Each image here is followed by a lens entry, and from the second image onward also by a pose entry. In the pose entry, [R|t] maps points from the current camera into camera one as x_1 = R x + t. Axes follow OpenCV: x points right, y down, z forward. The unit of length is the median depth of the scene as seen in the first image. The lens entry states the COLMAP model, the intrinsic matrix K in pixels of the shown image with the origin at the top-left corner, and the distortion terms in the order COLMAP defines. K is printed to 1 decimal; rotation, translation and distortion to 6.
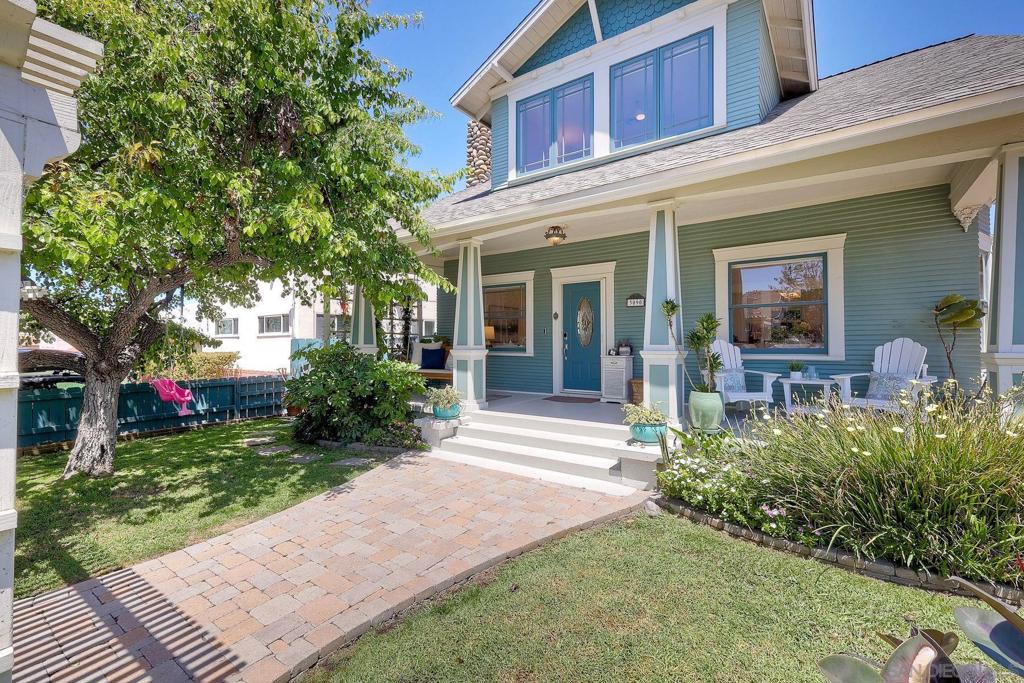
lens RADIAL K [[448.1, 0, 514.1], [0, 448.1, 338.4], [0, 0, 1]] dist [-0.001572, 0.000014]
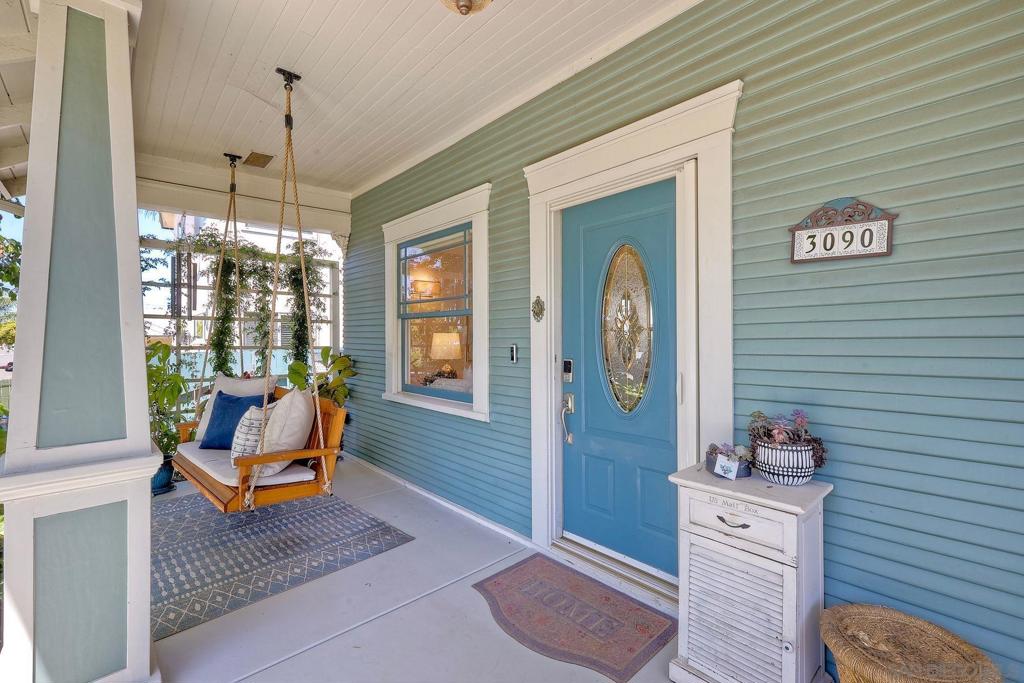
lens RADIAL K [[448.1, 0, 514.1], [0, 448.1, 338.4], [0, 0, 1]] dist [-0.001572, 0.000014]
pose [[0.977346, 0.000686, -0.211649, 0.172881], [0.001412, 0.999951, 0.009762, -0.037077], [0.211645, -0.009840, 0.977297, 0.802021]]
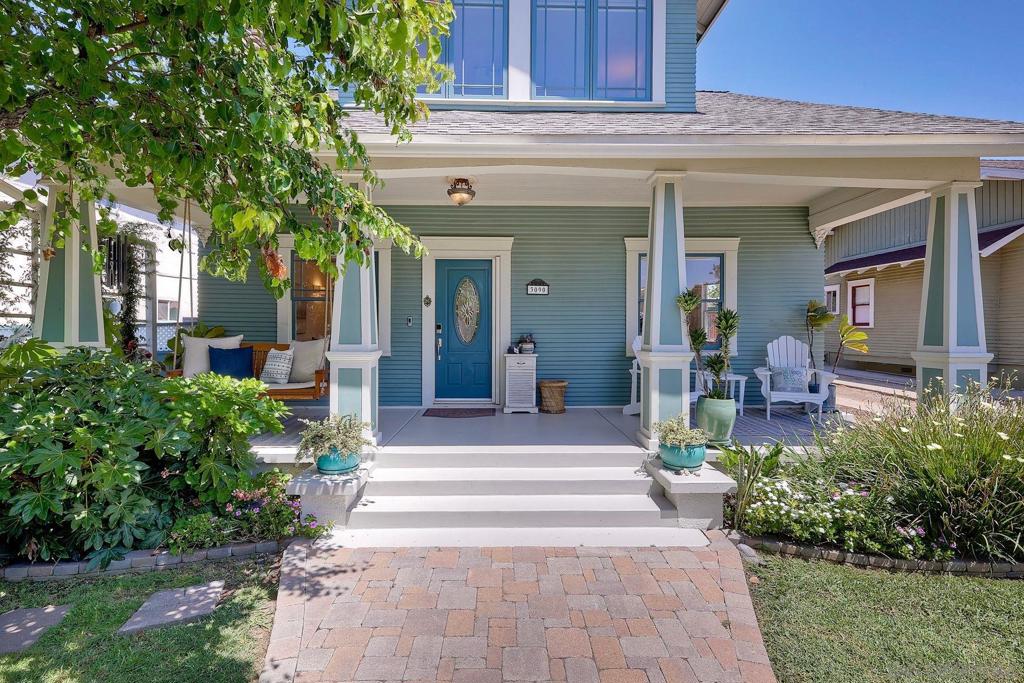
lens RADIAL K [[474.9, 0, 512.2], [0, 474.9, 332.4], [0, 0, 1]] dist [0.003035, 0.000400]
pose [[0.800626, 0.002854, 0.599157, -0.316245], [-0.013674, 0.999815, 0.013509, -0.012439], [-0.599008, -0.019009, 0.800517, 0.339245]]
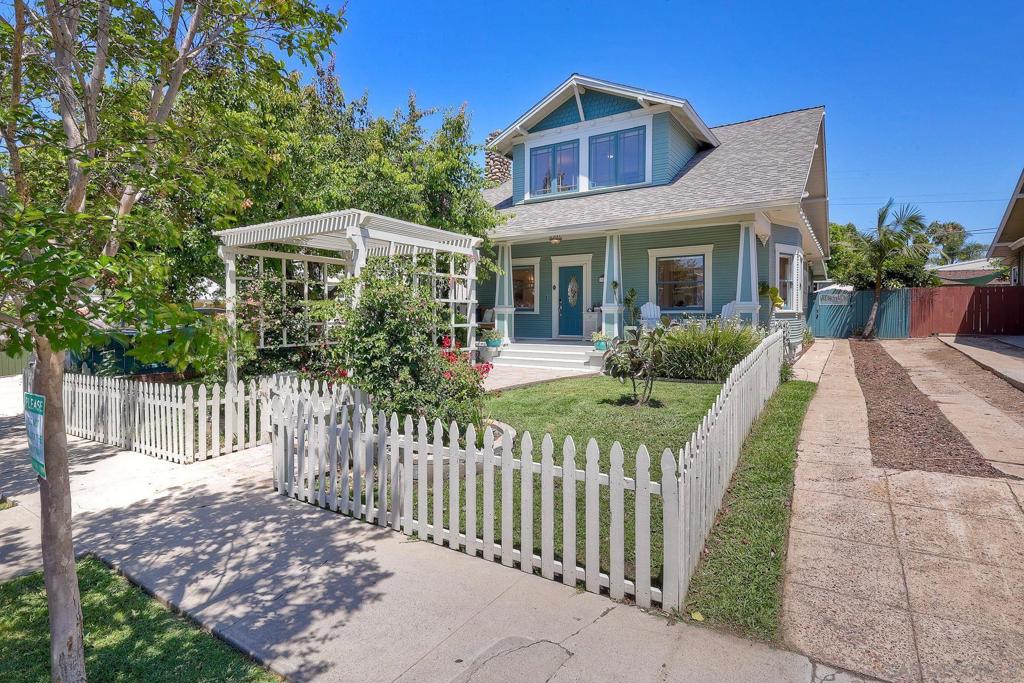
lens RADIAL K [[517.5, 0, 513.8], [0, 517.5, 324.8], [0, 0, 1]] dist [0.002562, 0.000247]
pose [[0.999214, 0.002309, 0.039563, -0.138637], [-0.003500, 0.999542, 0.030066, 0.030218], [-0.039475, -0.030181, 0.998765, -0.922627]]
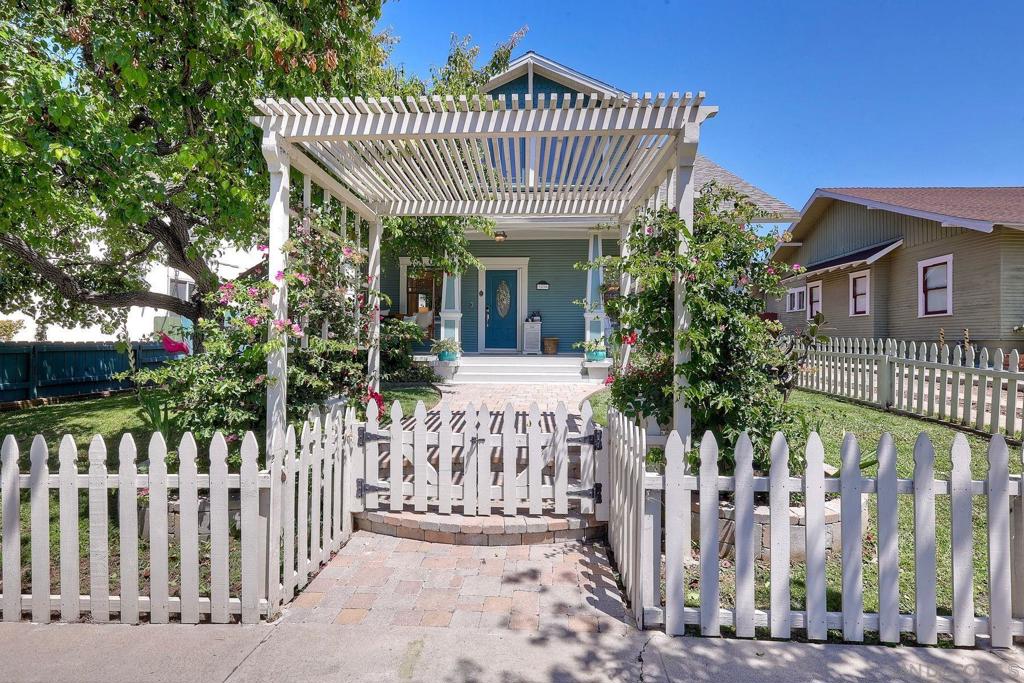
lens RADIAL K [[506.1, 0, 512.0], [0, 506.1, 341.5], [0, 0, 1]] dist [-0.001564, 0.000482]
pose [[0.850992, 0.008209, 0.525115, -0.737901], [-0.014996, 0.999850, 0.008673, 0.094180], [-0.524965, -0.015255, 0.850987, -0.398115]]
